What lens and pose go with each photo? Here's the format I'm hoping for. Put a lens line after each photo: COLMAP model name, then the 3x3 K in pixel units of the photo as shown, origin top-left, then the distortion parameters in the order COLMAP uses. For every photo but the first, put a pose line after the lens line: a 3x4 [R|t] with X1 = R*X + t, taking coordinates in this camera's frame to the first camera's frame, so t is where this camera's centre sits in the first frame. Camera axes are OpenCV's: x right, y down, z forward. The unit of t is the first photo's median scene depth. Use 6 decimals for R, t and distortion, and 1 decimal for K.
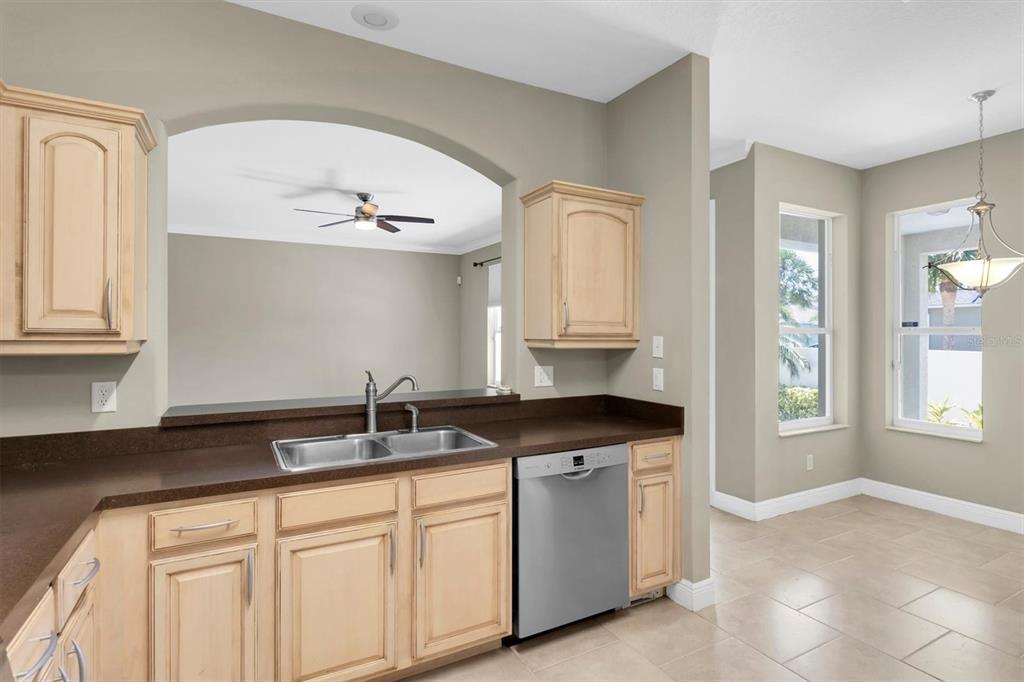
lens RADIAL K [[517.4, 0, 513.6], [0, 517.4, 334.9], [0, 0, 1]] dist [-0.001121, -0.000218]
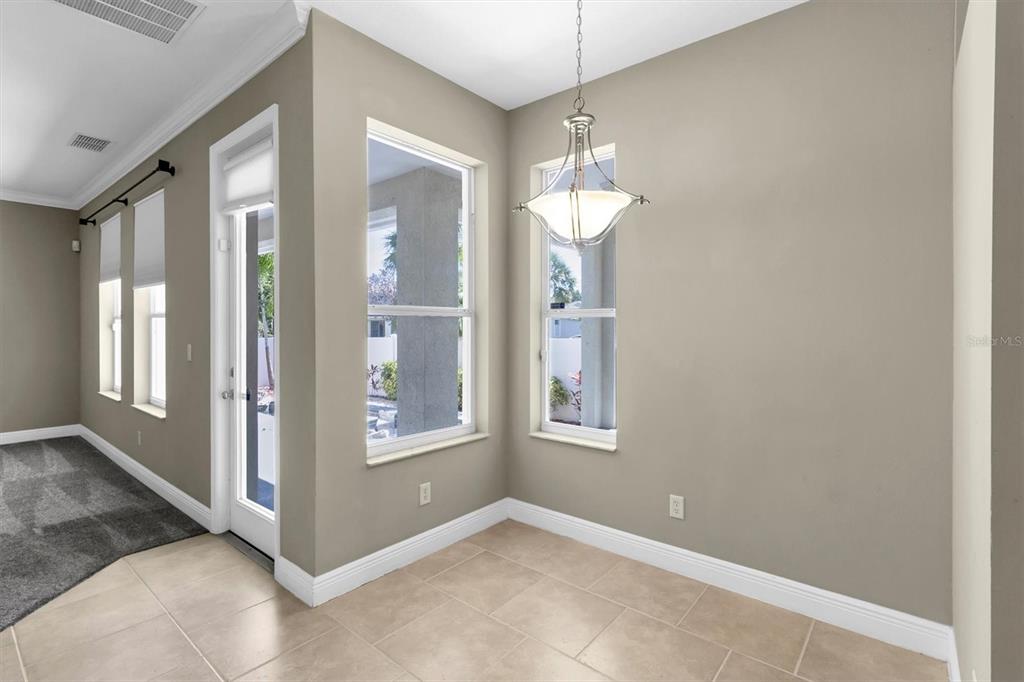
lens RADIAL K [[483.2, 0, 514.0], [0, 483.2, 331.3], [0, 0, 1]] dist [0.002861, 0.000402]
pose [[0.929869, -0.000087, 0.367890, 0.411537], [-0.001499, 0.999991, 0.004025, 0.016641], [-0.367887, -0.004294, 0.929860, 0.308168]]
